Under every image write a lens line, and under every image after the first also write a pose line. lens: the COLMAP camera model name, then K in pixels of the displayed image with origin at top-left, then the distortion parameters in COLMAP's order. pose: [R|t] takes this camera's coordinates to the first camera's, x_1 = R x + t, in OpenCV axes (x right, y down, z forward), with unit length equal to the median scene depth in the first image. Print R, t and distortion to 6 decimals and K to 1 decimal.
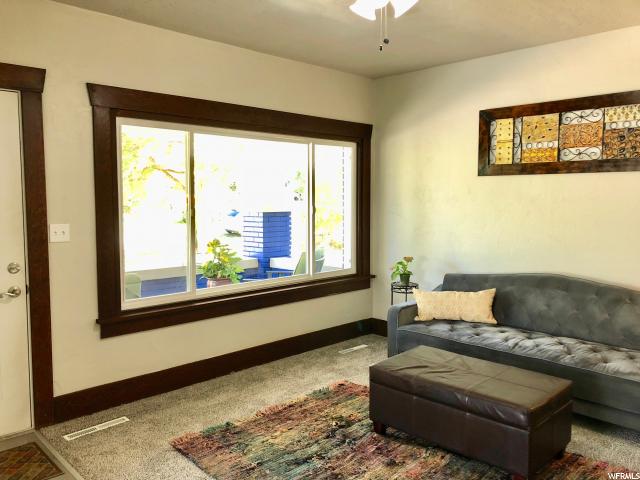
lens RADIAL K [[521.2, 0, 320.0], [0, 521.2, 240.0], [0, 0, 1]] dist [0.021577, -0.009328]
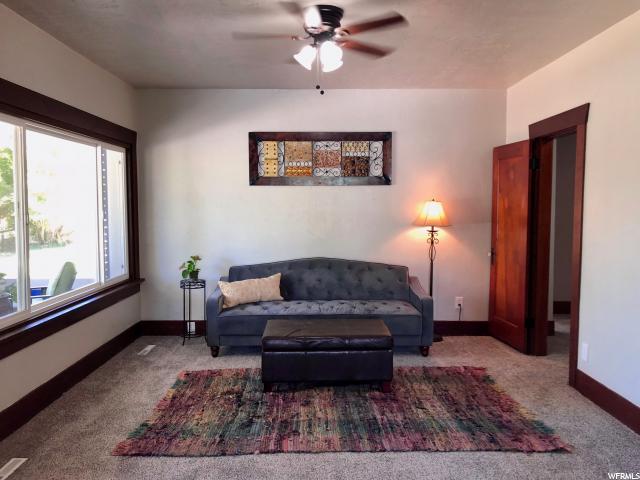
lens RADIAL K [[521.2, 0, 320.0], [0, 521.2, 240.0], [0, 0, 1]] dist [0.021577, -0.009328]
pose [[0.696599, -0.046522, 0.715951, -0.513559], [0.062944, 0.998011, 0.003607, 0.012886], [-0.714694, 0.042552, 0.698141, 0.035162]]
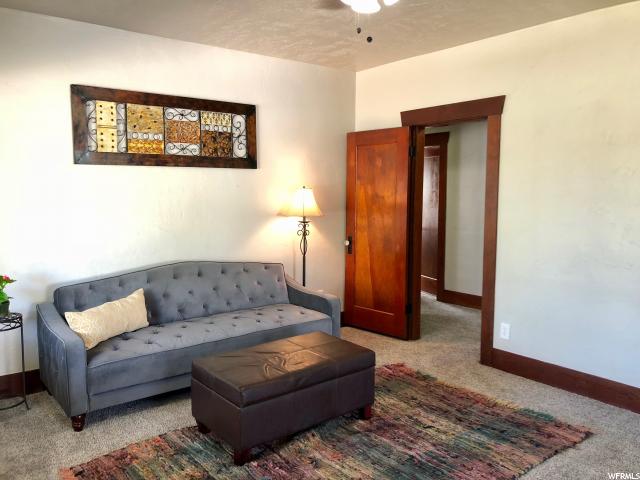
lens RADIAL K [[521.2, 0, 320.0], [0, 521.2, 240.0], [0, 0, 1]] dist [0.021577, -0.009328]
pose [[0.119639, -0.097395, 0.988029, -0.532751], [0.086482, 0.992416, 0.087355, -0.045876], [-0.989044, 0.074996, 0.127155, 0.573260]]
